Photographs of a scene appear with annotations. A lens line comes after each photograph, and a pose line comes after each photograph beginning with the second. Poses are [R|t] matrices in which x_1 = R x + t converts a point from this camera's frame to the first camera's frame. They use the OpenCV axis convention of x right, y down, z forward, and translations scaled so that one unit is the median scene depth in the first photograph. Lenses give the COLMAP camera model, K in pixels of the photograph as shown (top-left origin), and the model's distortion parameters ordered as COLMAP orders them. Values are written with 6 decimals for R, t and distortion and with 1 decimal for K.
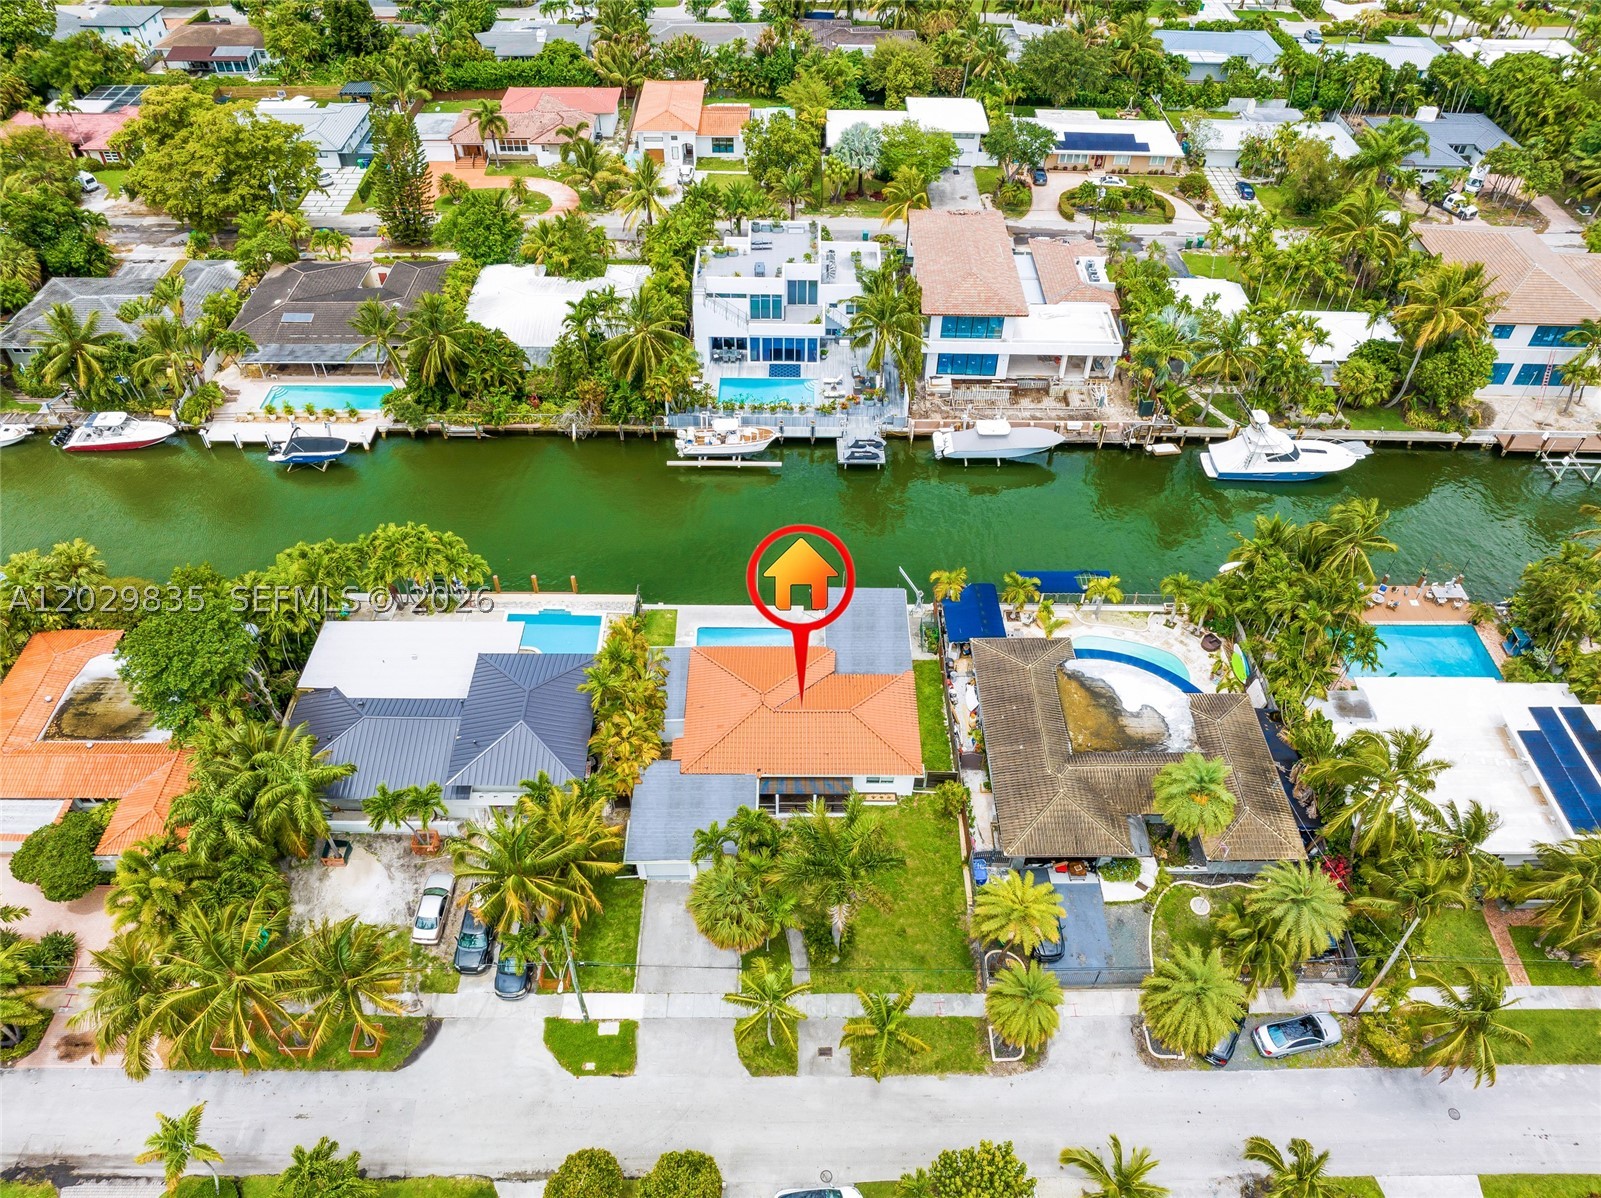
lens RADIAL K [[1113.0, 0, 804.3], [0, 1113.0, 607.2], [0, 0, 1]] dist [-0.037568, -0.001049]
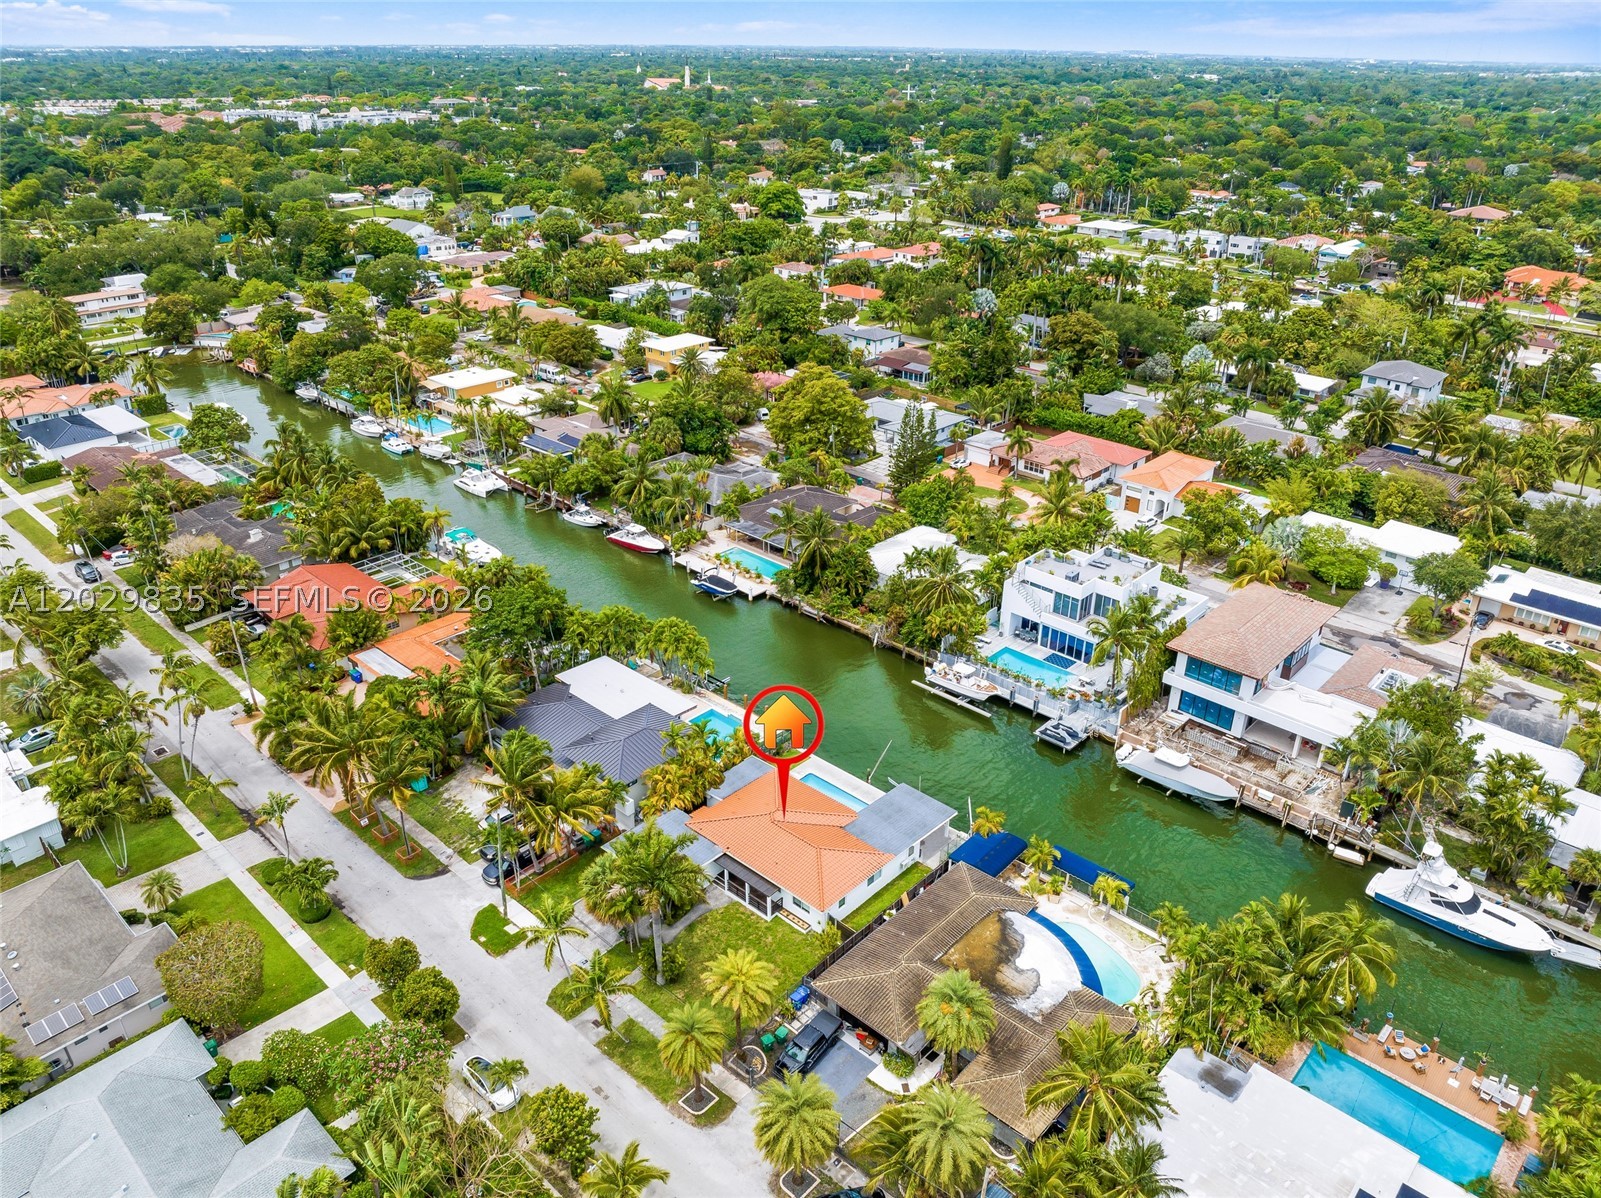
lens RADIAL K [[1113.0, 0, 804.3], [0, 1113.0, 607.2], [0, 0, 1]] dist [-0.037568, -0.001049]
pose [[0.736500, 0.305401, -0.603571, 0.481945], [-0.483087, 0.862049, -0.153294, 0.042696], [0.473491, 0.404478, 0.782434, -0.040182]]
